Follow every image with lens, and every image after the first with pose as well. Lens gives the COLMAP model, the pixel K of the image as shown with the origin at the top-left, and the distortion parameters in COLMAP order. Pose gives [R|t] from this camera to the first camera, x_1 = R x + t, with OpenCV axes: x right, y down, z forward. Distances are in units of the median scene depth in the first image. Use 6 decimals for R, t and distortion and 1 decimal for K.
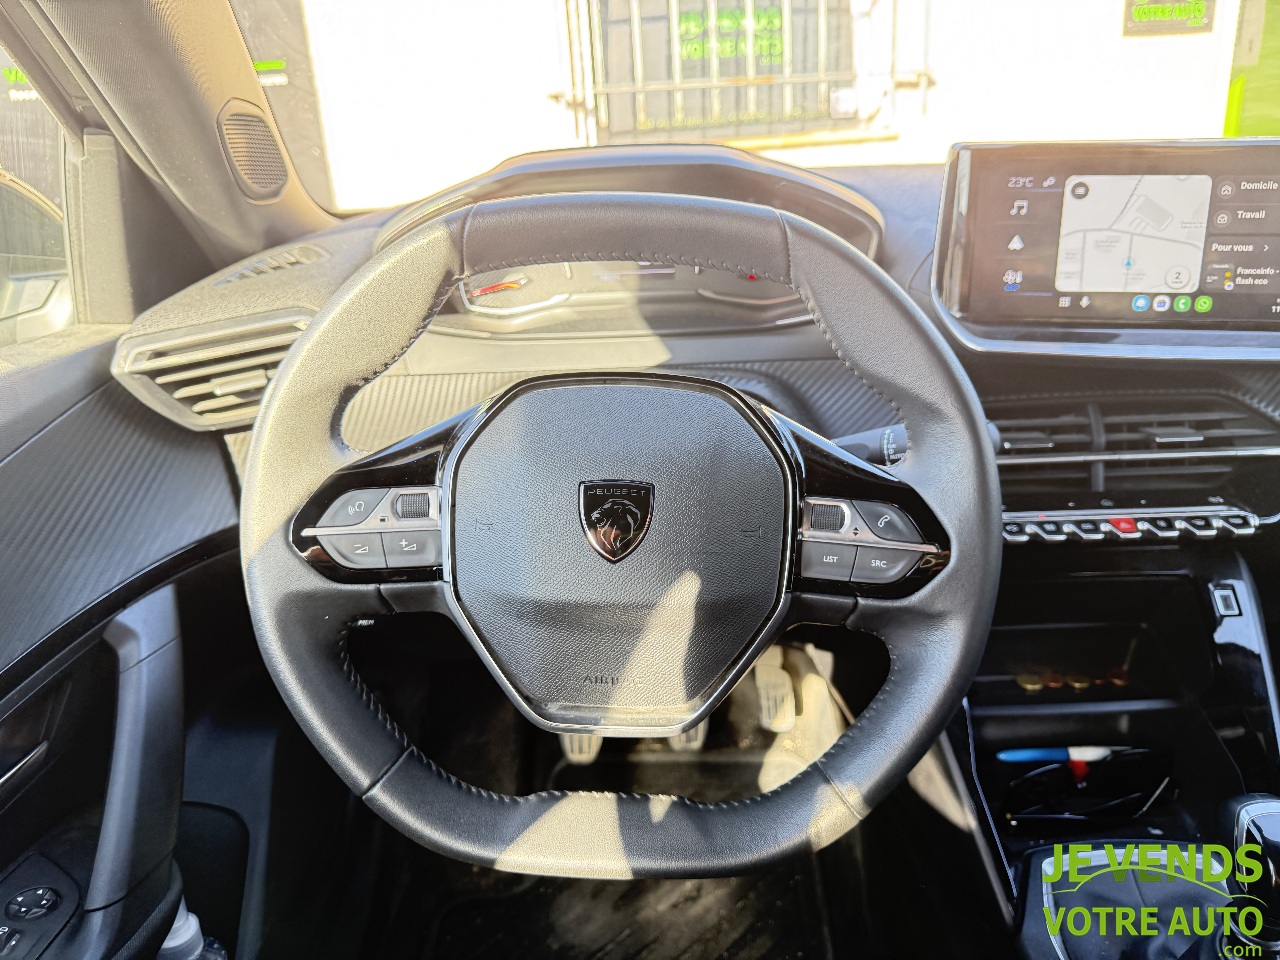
lens RADIAL K [[920.0, 0, 668.0], [0, 920.0, 481.7], [0, 0, 1]] dist [0.032016, -0.058055]
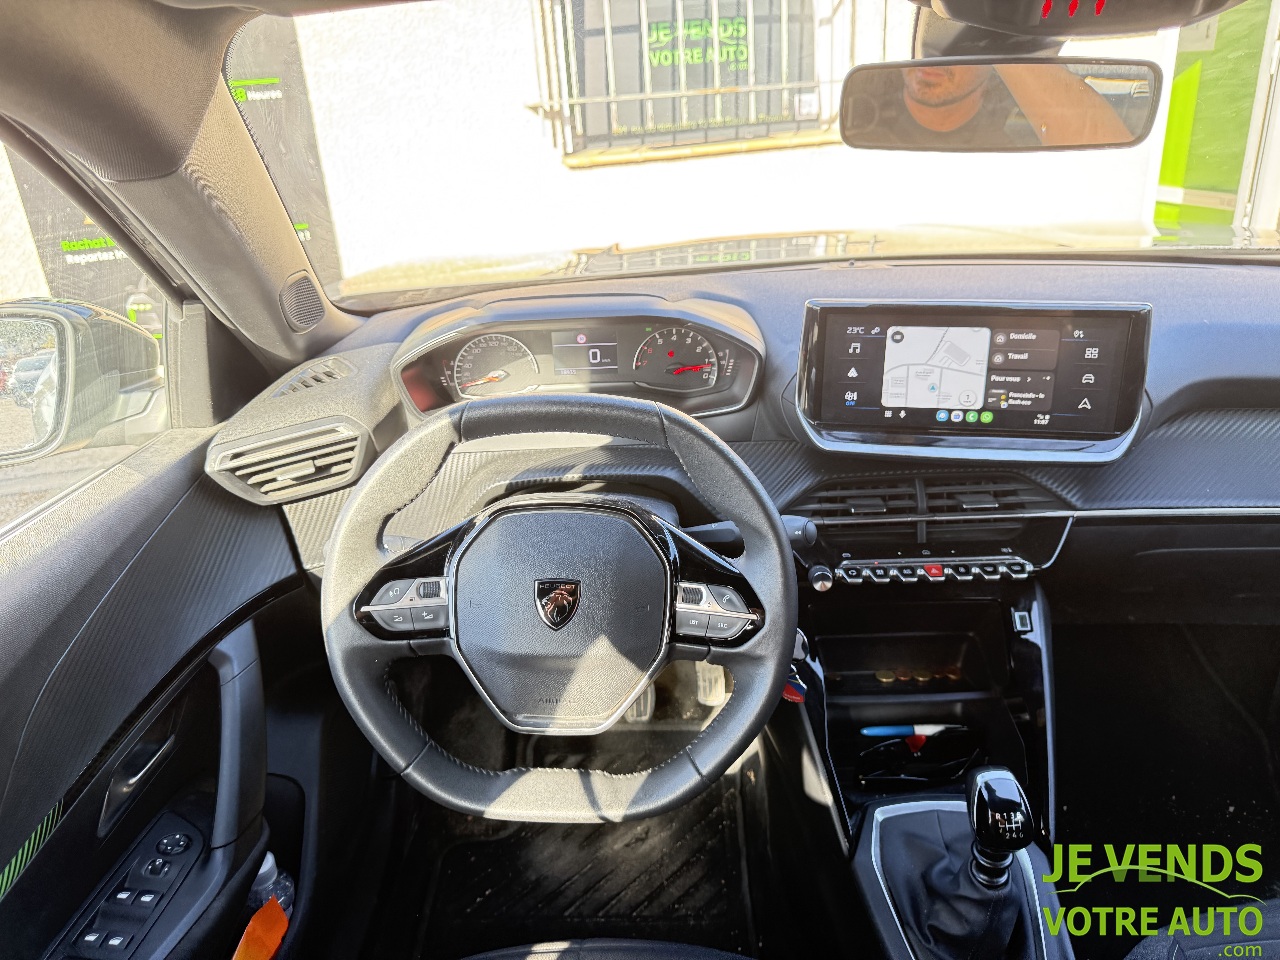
lens RADIAL K [[901.8, 0, 657.9], [0, 901.8, 479.7], [0, 0, 1]] dist [0.116111, -0.197537]
pose [[0.999979, -0.004825, 0.004353, 0.072183], [0.004633, 0.999060, 0.043097, -0.152679], [-0.004556, -0.043076, 0.999061, -0.368307]]
